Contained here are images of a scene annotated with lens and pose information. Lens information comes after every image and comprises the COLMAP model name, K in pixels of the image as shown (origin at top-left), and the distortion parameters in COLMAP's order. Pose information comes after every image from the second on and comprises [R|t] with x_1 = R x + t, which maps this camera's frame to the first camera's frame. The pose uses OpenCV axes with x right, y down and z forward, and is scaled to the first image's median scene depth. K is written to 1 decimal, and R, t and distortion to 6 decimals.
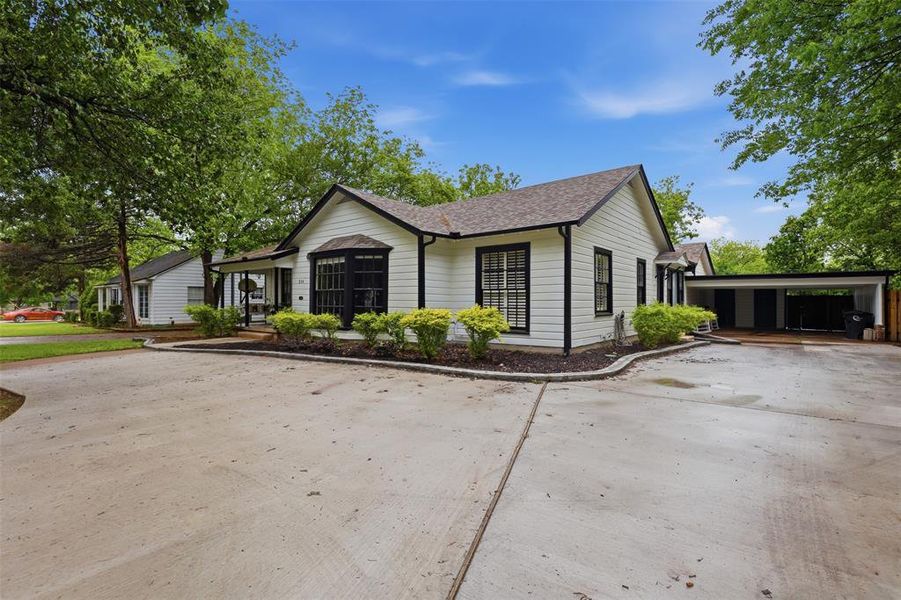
lens RADIAL K [[439.3, 0, 450.2], [0, 439.3, 296.7], [0, 0, 1]] dist [-0.041438, 0.015687]
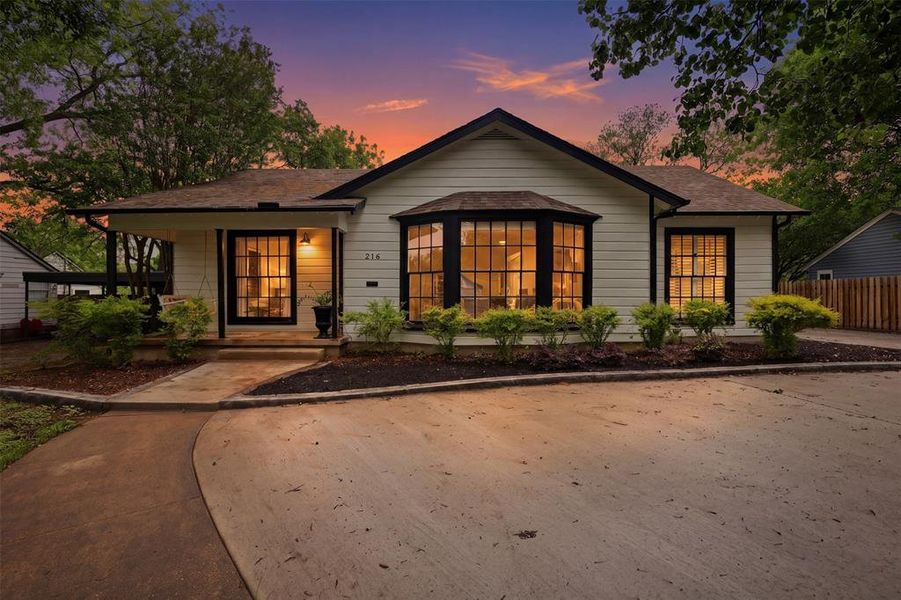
lens RADIAL K [[421.6, 0, 456.1], [0, 421.6, 295.4], [0, 0, 1]] dist [-0.035760, 0.000635]
pose [[0.784970, 0.002336, 0.619529, -0.750113], [-0.004275, 0.999990, 0.001647, 0.021574], [-0.619518, -0.003941, 0.784972, 0.586539]]
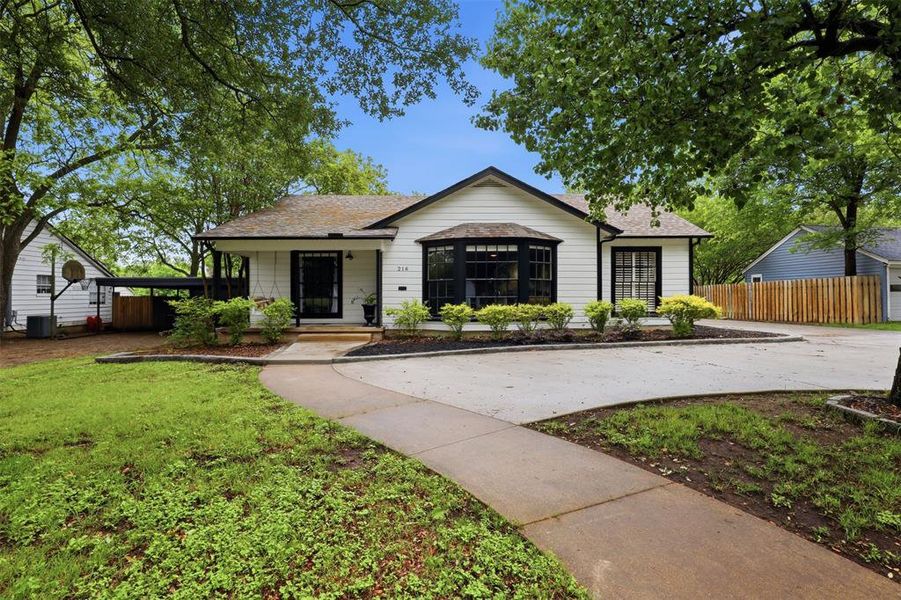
lens RADIAL K [[421.6, 0, 456.1], [0, 421.6, 295.4], [0, 0, 1]] dist [-0.035760, 0.000635]
pose [[0.764394, 0.000286, 0.644749, -0.968822], [-0.001652, 0.999997, 0.001515, 0.019074], [-0.644747, -0.002224, 0.764393, 0.384608]]
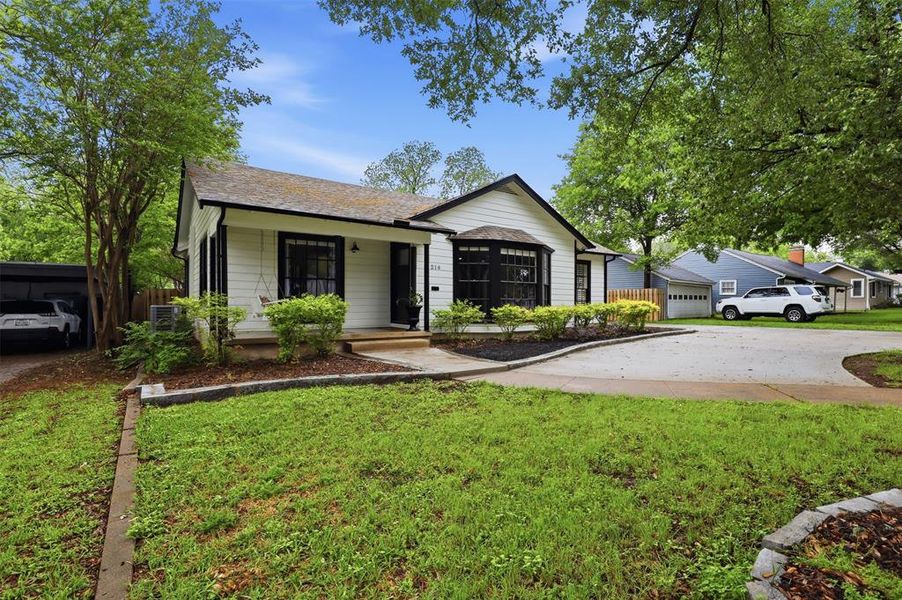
lens RADIAL K [[422.1, 0, 456.6], [0, 422.1, 295.4], [0, 0, 1]] dist [-0.035760, 0.000635]
pose [[0.263208, 0.018302, 0.964565, -1.288078], [-0.015408, 0.999772, -0.014765, 0.031523], [-0.964616, -0.010975, 0.263430, 0.941681]]
